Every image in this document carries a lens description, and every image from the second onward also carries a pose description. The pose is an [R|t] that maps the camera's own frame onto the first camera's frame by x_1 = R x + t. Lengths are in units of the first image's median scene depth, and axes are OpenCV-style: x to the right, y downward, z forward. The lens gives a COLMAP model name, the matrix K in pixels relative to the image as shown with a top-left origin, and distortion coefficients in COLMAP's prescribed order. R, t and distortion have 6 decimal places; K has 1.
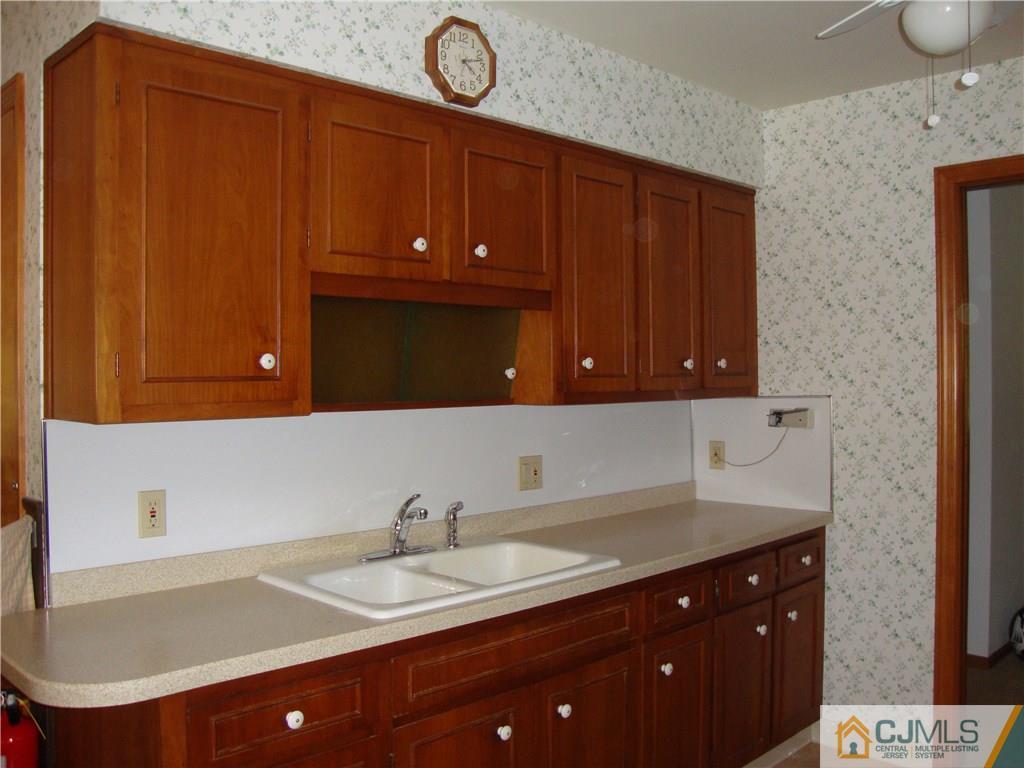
lens RADIAL K [[922.1, 0, 512.0], [0, 922.1, 385.5], [0, 0, 1]] dist [-0.185656, 0.132450]
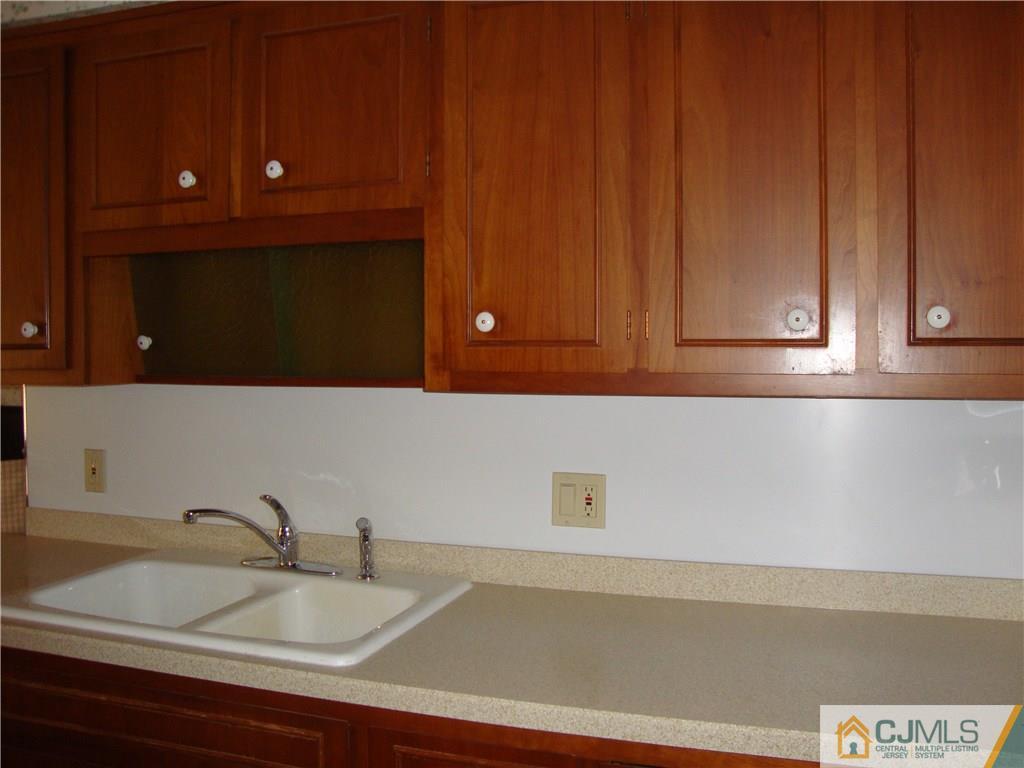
lens RADIAL K [[922.1, 0, 512.8], [0, 922.1, 382.1], [0, 0, 1]] dist [-0.185656, 0.132450]
pose [[0.439303, 0.045103, -0.897206, 0.704414], [-0.009085, 0.998911, 0.045767, -0.015567], [0.898293, -0.011954, 0.439234, 0.880294]]
